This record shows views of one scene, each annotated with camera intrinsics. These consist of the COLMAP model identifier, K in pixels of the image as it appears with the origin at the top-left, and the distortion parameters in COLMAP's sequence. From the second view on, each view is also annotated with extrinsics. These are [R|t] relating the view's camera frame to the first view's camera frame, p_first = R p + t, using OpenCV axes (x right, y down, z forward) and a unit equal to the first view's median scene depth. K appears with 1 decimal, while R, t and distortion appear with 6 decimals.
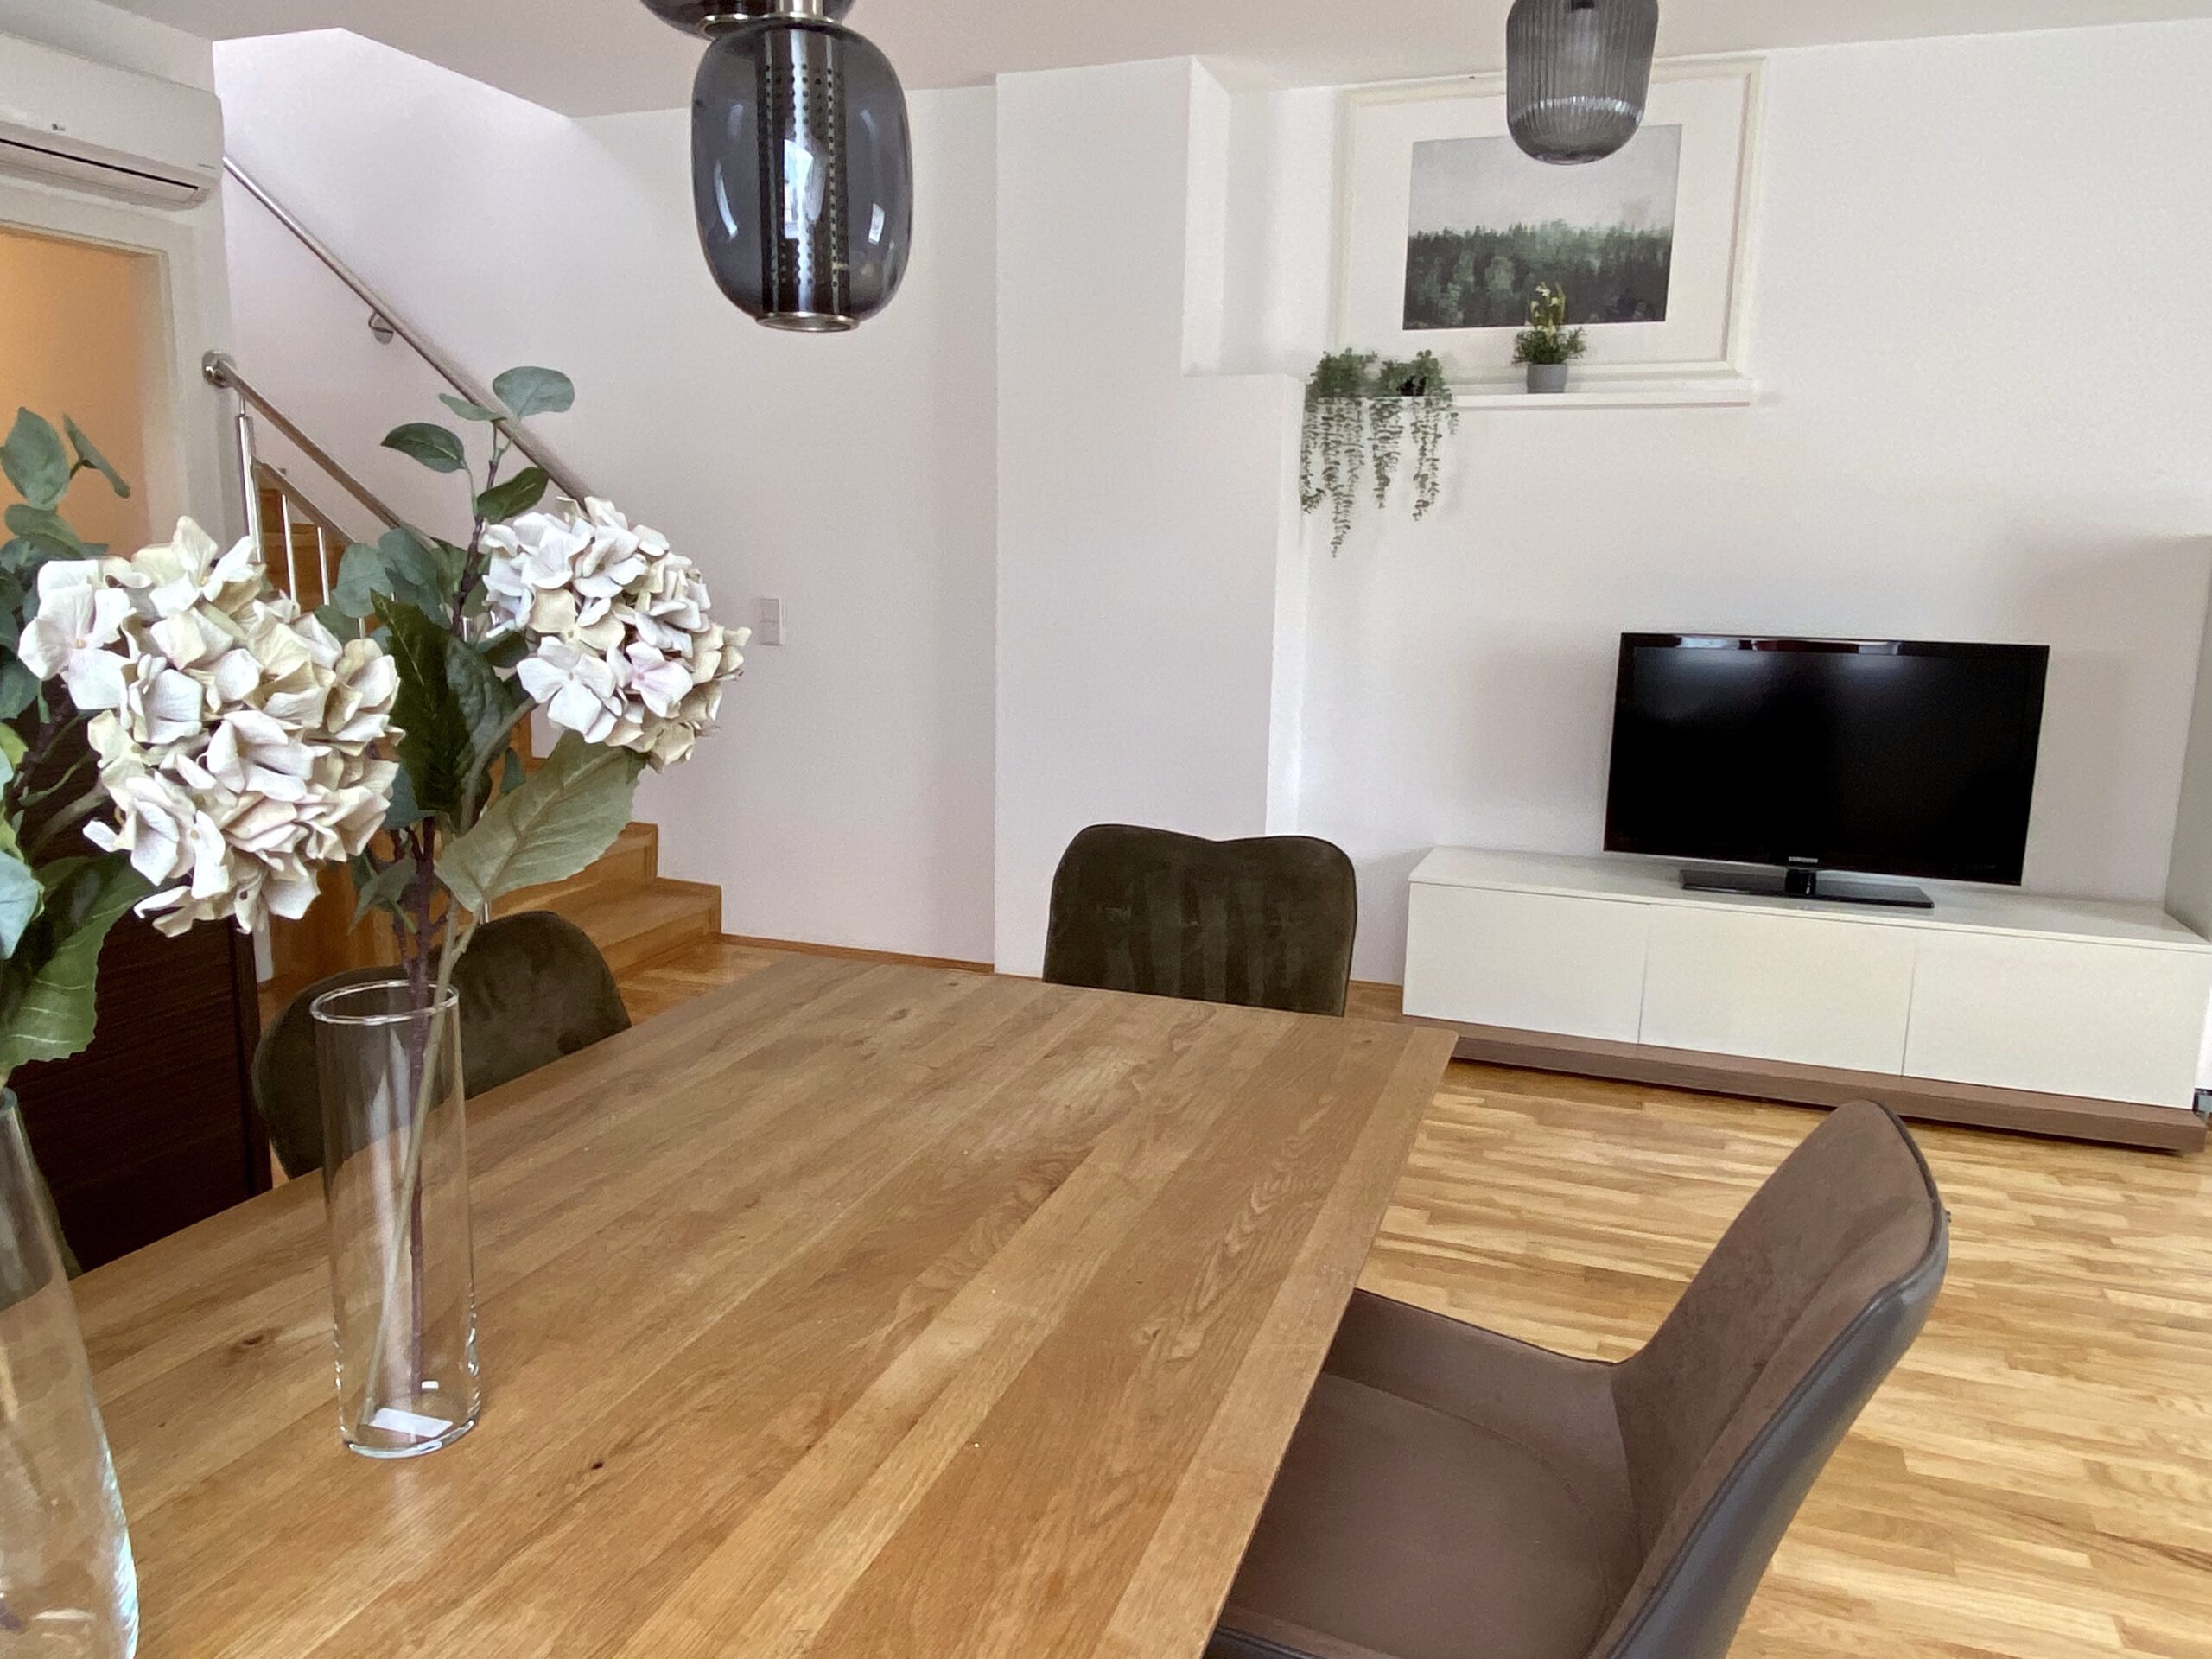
lens RADIAL K [[1532.2, 0, 1092.3], [0, 1532.2, 854.5], [0, 0, 1]] dist [0.032168, -0.006137]
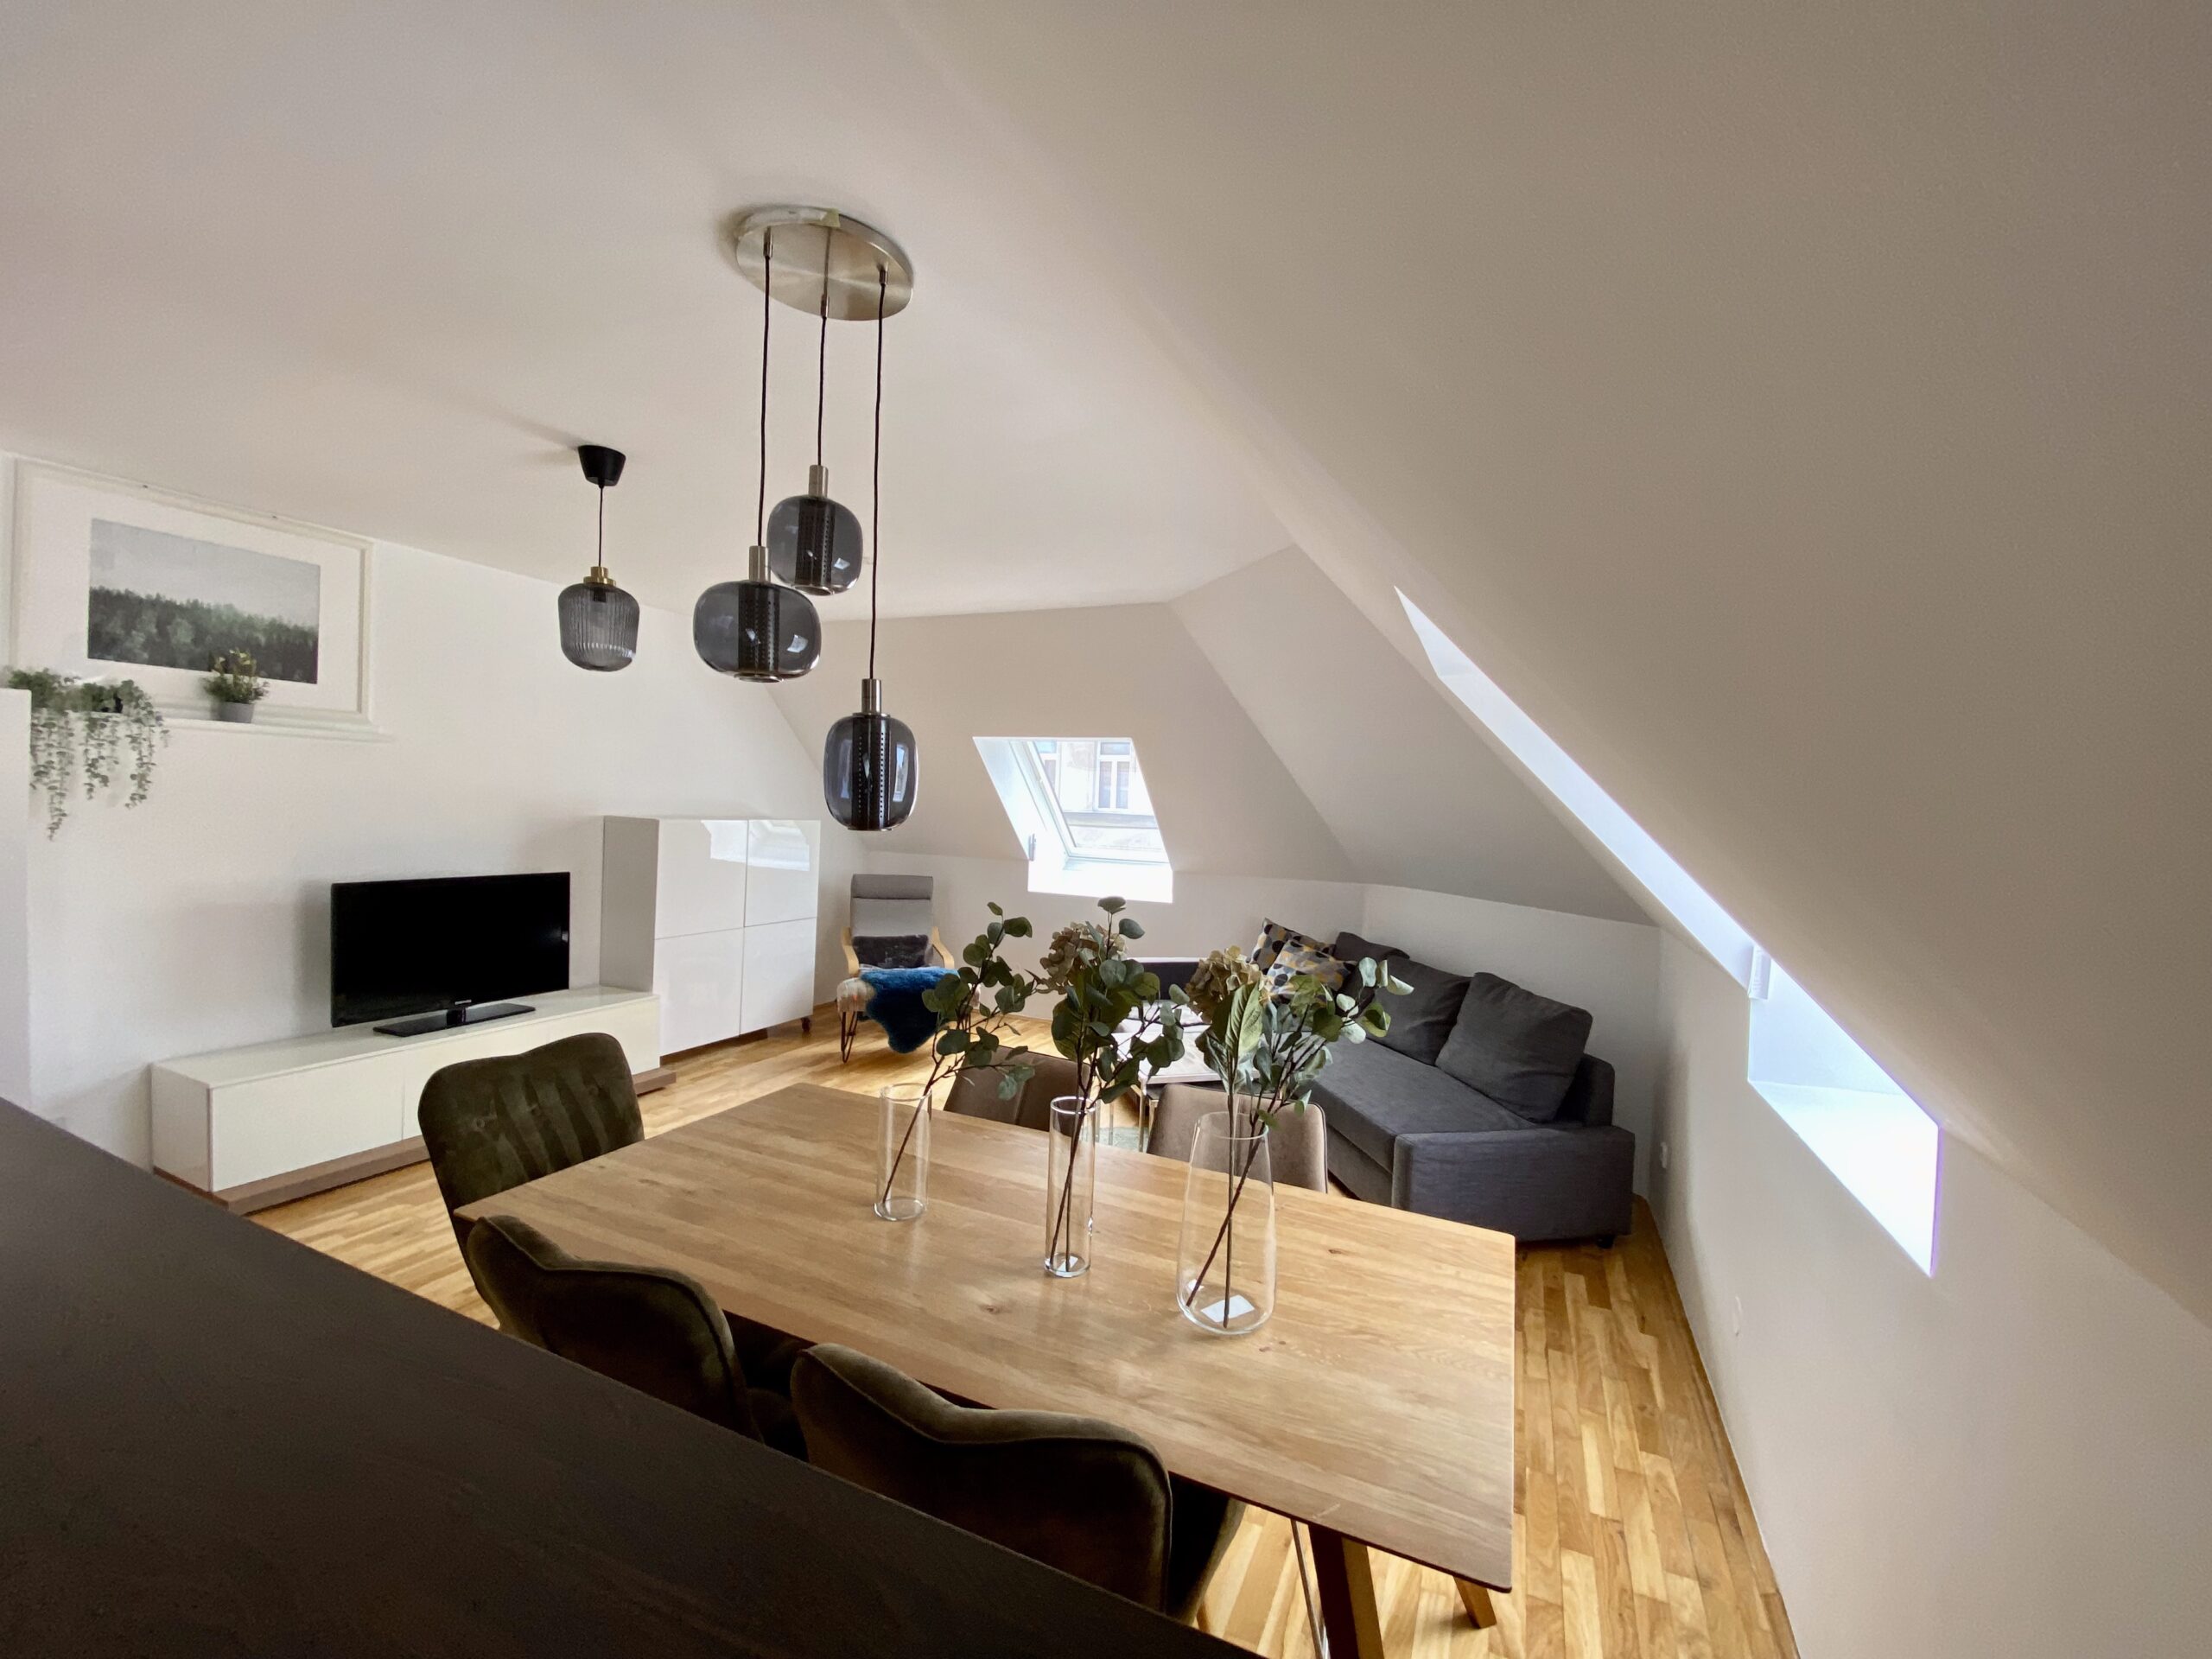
lens RADIAL K [[898.1, 0, 1115.7], [0, 898.1, 826.1], [0, 0, 1]] dist [-0.022728, -0.002181]
pose [[0.069937, -0.040151, 0.996743, -0.462101], [0.158600, 0.986928, 0.028628, -0.100454], [-0.984863, 0.156082, 0.075390, 0.159921]]
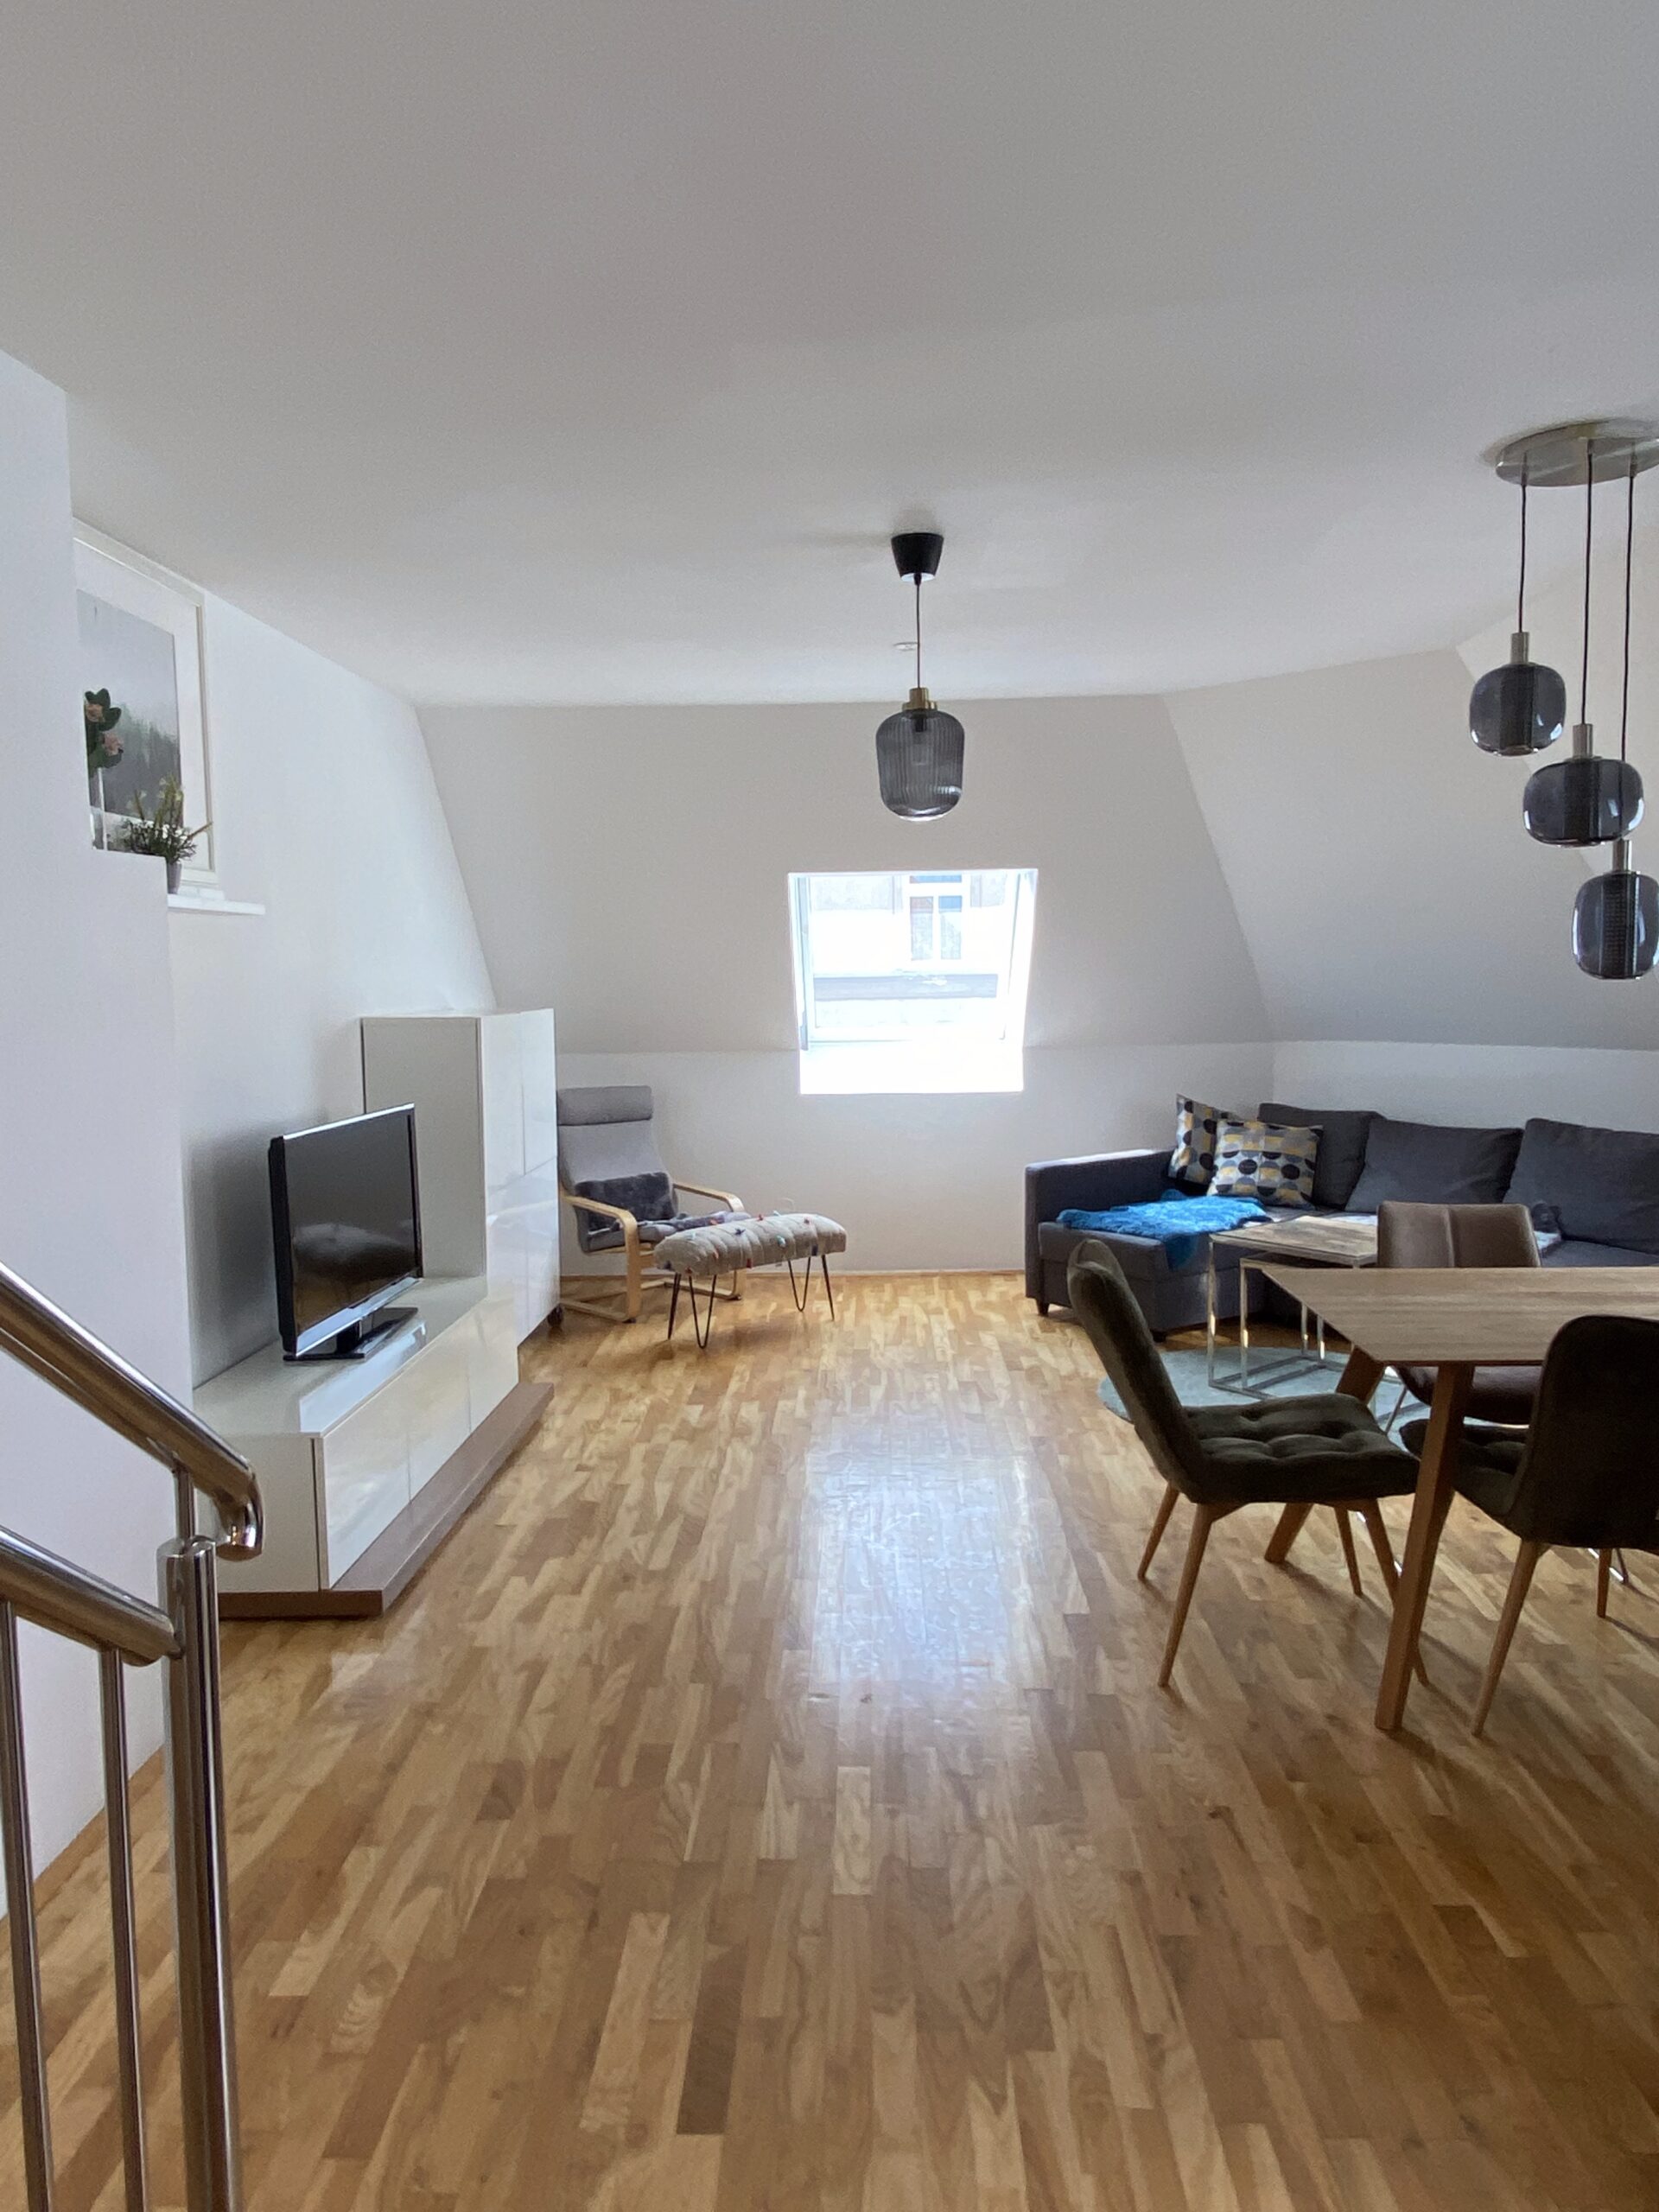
lens RADIAL K [[1516.9, 0, 828.2], [0, 1516.9, 1106.4], [0, 0, 1]] dist [0.022400, -0.010874]
pose [[-0.306838, -0.099028, 0.946596, -0.689764], [0.197769, 0.966230, 0.165188, -0.252628], [-0.930987, 0.237894, -0.276892, 0.927429]]
